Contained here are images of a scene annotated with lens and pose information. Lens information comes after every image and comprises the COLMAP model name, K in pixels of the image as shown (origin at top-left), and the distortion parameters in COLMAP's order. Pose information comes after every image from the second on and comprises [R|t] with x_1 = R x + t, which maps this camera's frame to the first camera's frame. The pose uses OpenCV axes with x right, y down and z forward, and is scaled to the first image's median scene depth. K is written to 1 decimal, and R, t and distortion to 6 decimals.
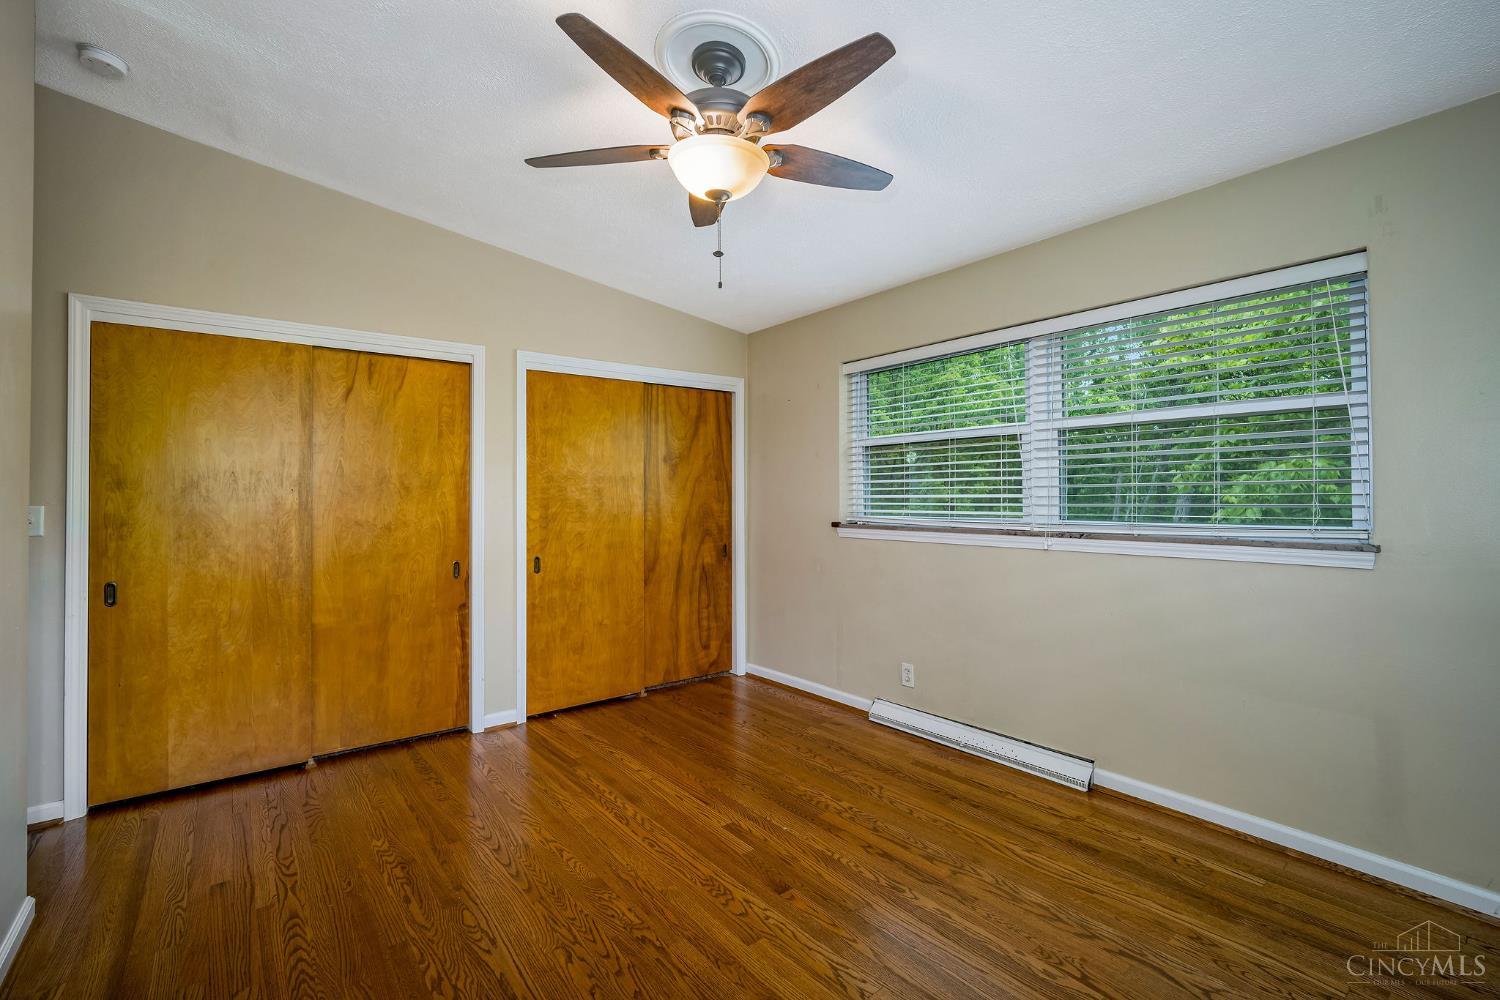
lens RADIAL K [[668.1, 0, 748.2], [0, 668.1, 488.7], [0, 0, 1]] dist [-0.015640, 0.007574]
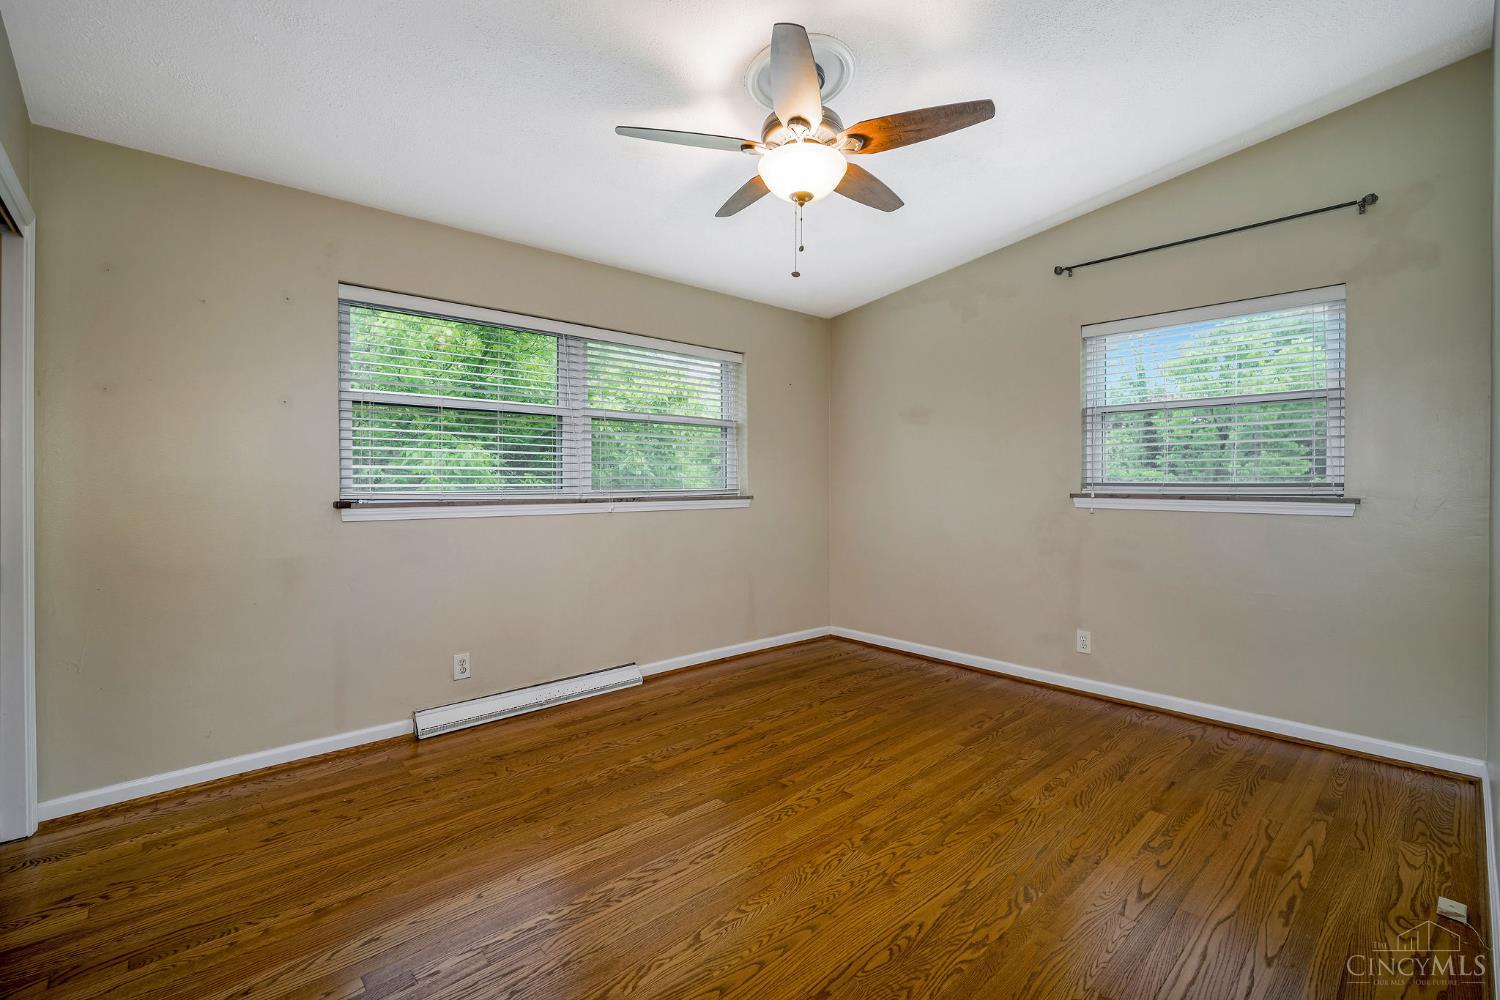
lens RADIAL K [[668.1, 0, 748.2], [0, 668.1, 488.7], [0, 0, 1]] dist [-0.015640, 0.007574]
pose [[-0.083480, -0.004353, 0.996500, -0.950677], [-0.010083, 0.999943, 0.003523, 0.045079], [-0.996458, -0.009754, -0.083520, 0.956012]]
